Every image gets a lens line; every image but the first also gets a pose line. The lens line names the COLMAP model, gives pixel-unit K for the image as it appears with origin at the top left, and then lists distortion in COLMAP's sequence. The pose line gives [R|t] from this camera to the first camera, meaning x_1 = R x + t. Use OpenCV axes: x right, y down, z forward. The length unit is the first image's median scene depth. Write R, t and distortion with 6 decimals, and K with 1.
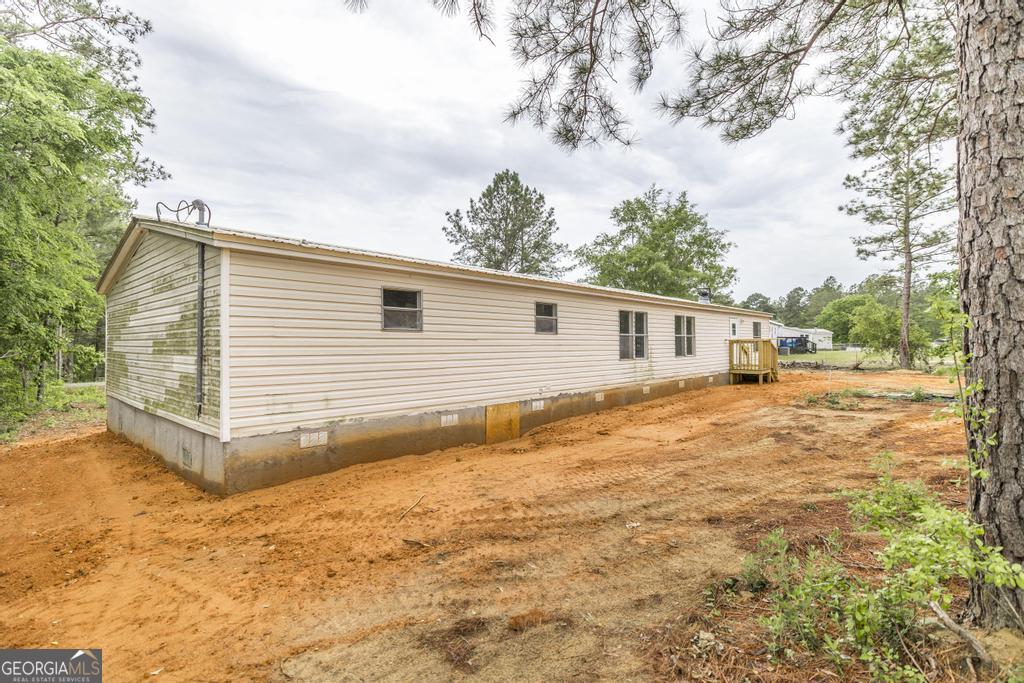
lens RADIAL K [[497.2, 0, 512.5], [0, 497.2, 344.2], [0, 0, 1]] dist [-0.002271, -0.000102]
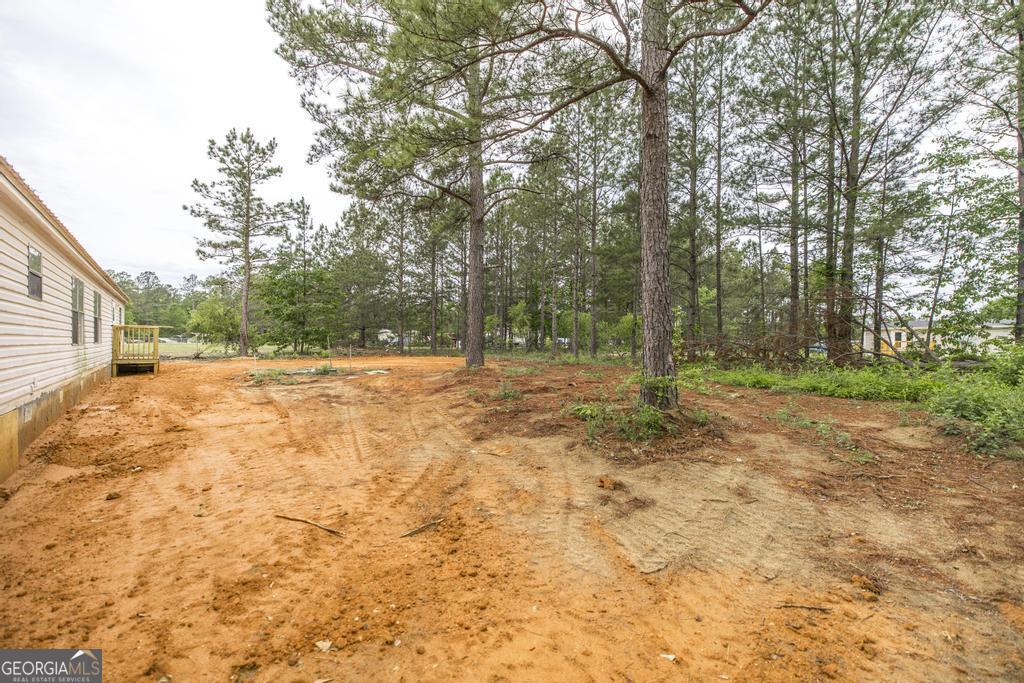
lens RADIAL K [[438.6, 0, 537.6], [0, 438.6, 341.7], [0, 0, 1]] dist [0.006326, 0.000037]
pose [[0.124623, 0.008261, 0.992170, -0.801760], [-0.007136, 0.999947, -0.007429, 0.067030], [-0.992178, -0.006154, 0.124676, 0.606600]]
